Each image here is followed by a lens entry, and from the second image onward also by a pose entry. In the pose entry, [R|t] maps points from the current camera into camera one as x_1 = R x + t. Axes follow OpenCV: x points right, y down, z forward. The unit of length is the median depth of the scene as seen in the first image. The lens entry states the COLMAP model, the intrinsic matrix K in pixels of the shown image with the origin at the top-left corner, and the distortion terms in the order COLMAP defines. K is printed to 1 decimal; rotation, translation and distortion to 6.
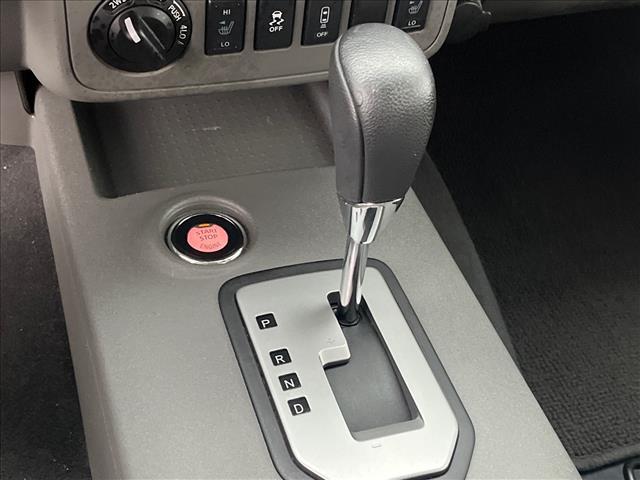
lens RADIAL K [[993.1, 0, 321.2], [0, 993.1, 240.4], [0, 0, 1]] dist [0.046557, 0.000000]
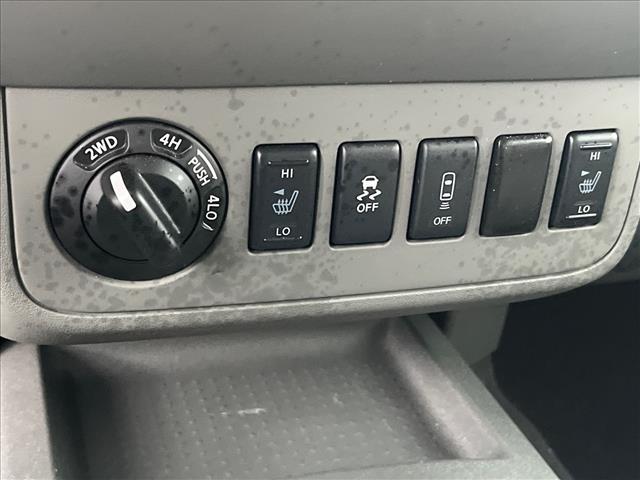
lens RADIAL K [[950.1, 0, 324.5], [0, 950.1, 240.1], [0, 0, 1]] dist [0.077341, 0.000000]
pose [[0.999643, -0.017350, -0.020306, -0.059264], [0.009099, 0.936028, -0.351808, 0.006087], [0.025111, 0.351498, 0.935852, 0.465835]]
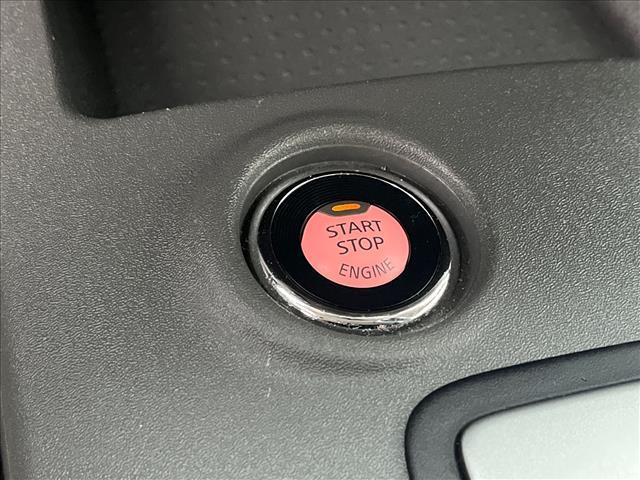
lens RADIAL K [[950.1, 0, 323.2], [0, 950.1, 240.7], [0, 0, 1]] dist [0.077341, 0.000000]
pose [[0.998885, 0.046898, -0.005444, -0.137112], [-0.045756, 0.990028, 0.133235, -0.055610], [0.011639, -0.132837, 0.991070, 0.712436]]
